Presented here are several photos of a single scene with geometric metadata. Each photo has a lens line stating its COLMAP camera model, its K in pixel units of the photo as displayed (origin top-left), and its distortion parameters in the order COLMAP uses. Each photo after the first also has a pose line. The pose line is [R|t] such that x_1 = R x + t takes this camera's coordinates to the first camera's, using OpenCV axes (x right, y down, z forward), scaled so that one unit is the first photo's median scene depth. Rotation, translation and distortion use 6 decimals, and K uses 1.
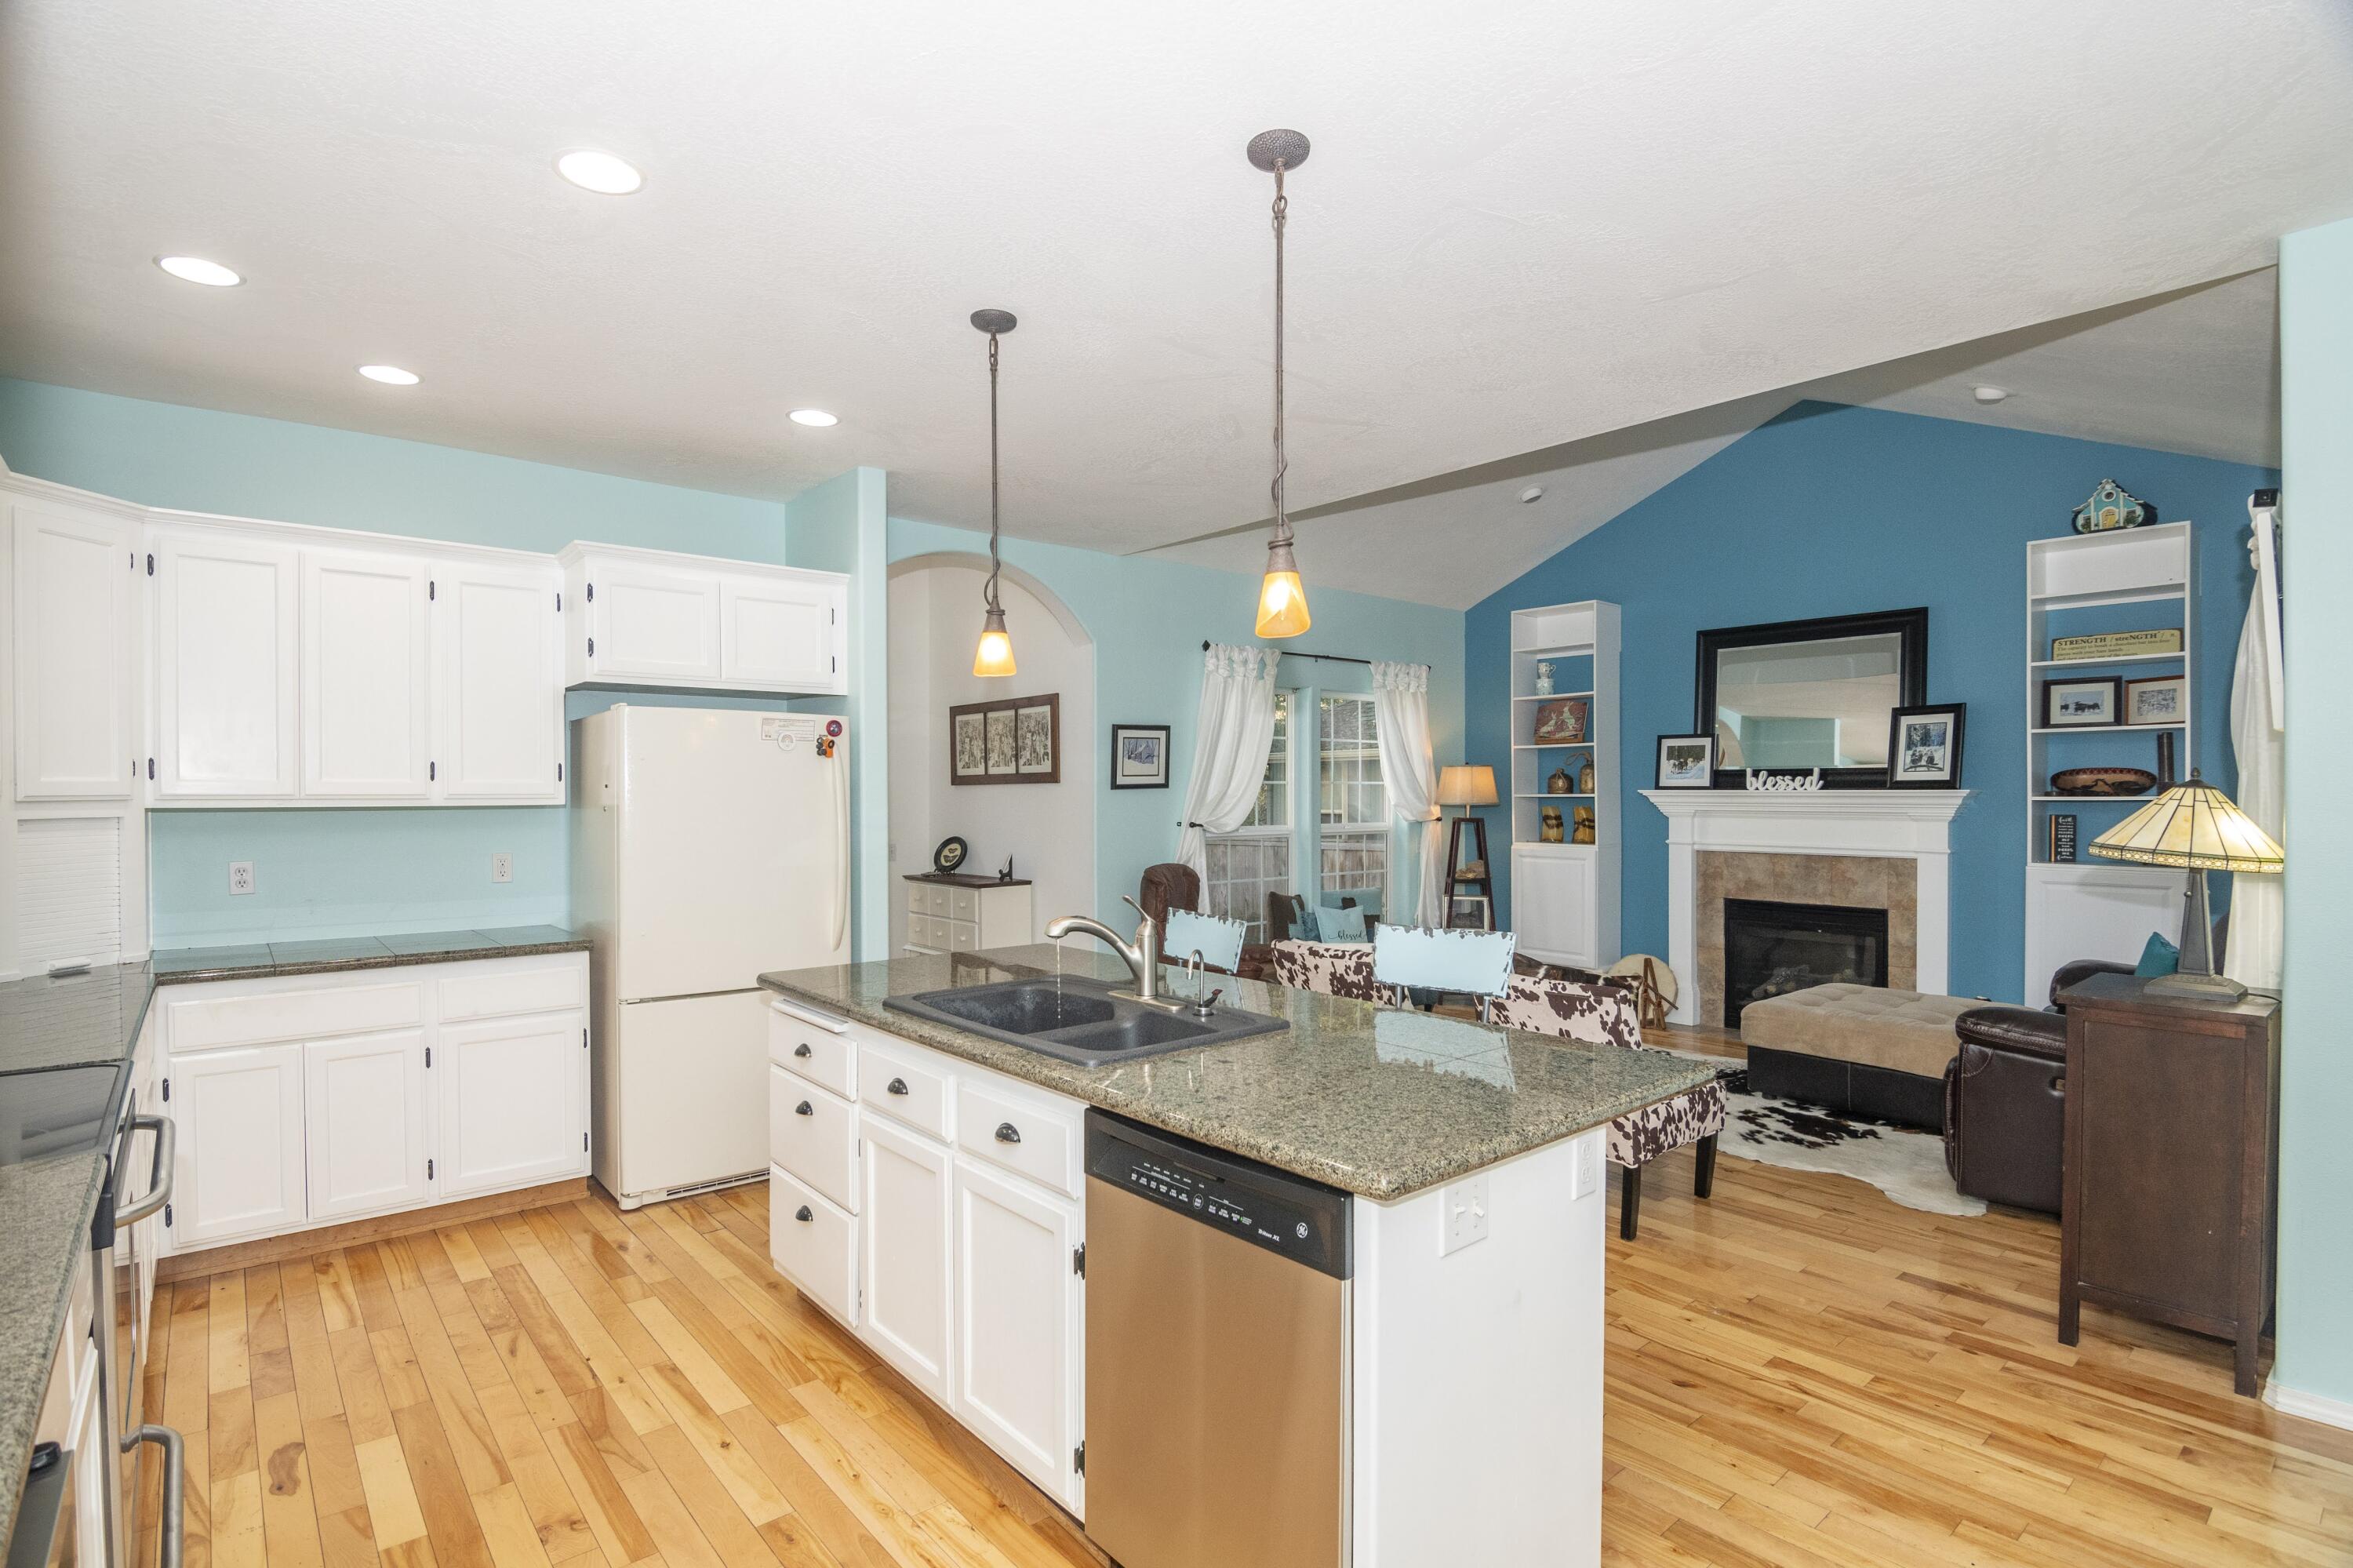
lens RADIAL K [[1151.0, 0, 1170.2], [0, 1151.0, 797.5], [0, 0, 1]] dist [-0.019232, -0.001514]
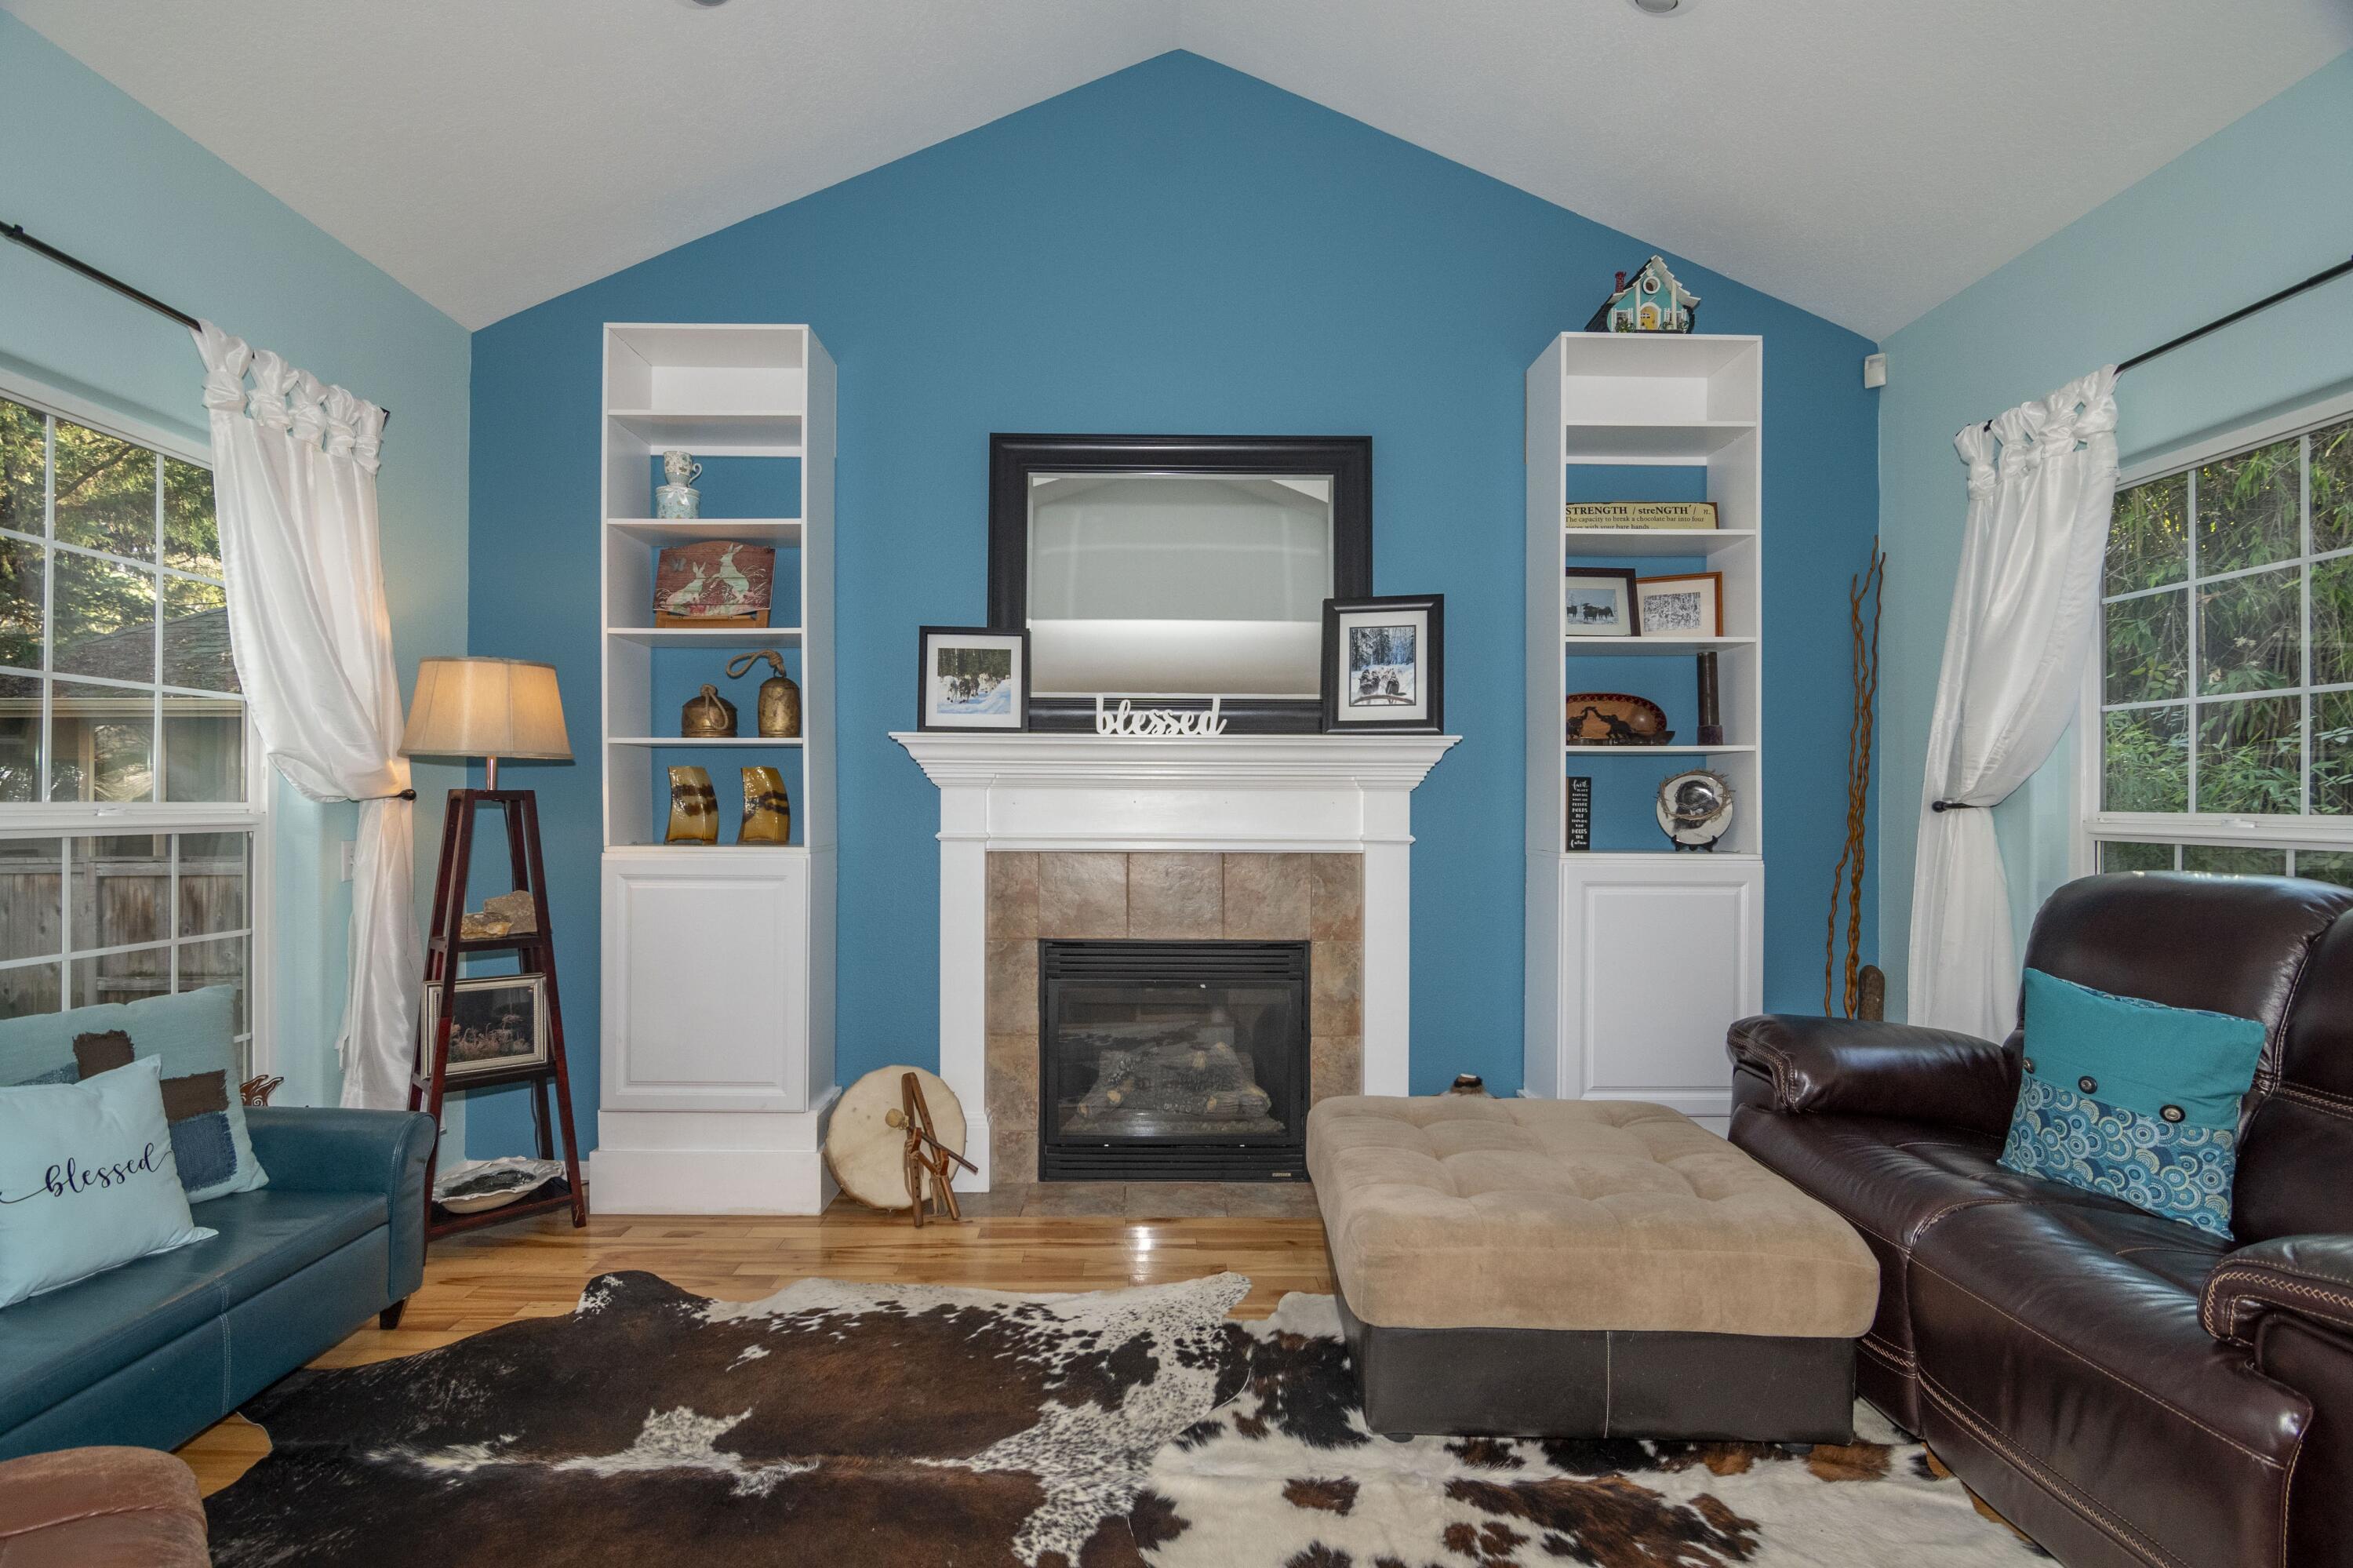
lens RADIAL K [[1151.0, 0, 1161.4], [0, 1151.0, 792.8], [0, 0, 1]] dist [-0.019232, -0.001514]
pose [[0.647406, 0.005109, 0.762128, 0.111651], [-0.001283, 0.999983, -0.005614, 0.022501], [-0.762144, 0.002656, 0.647402, 0.604702]]
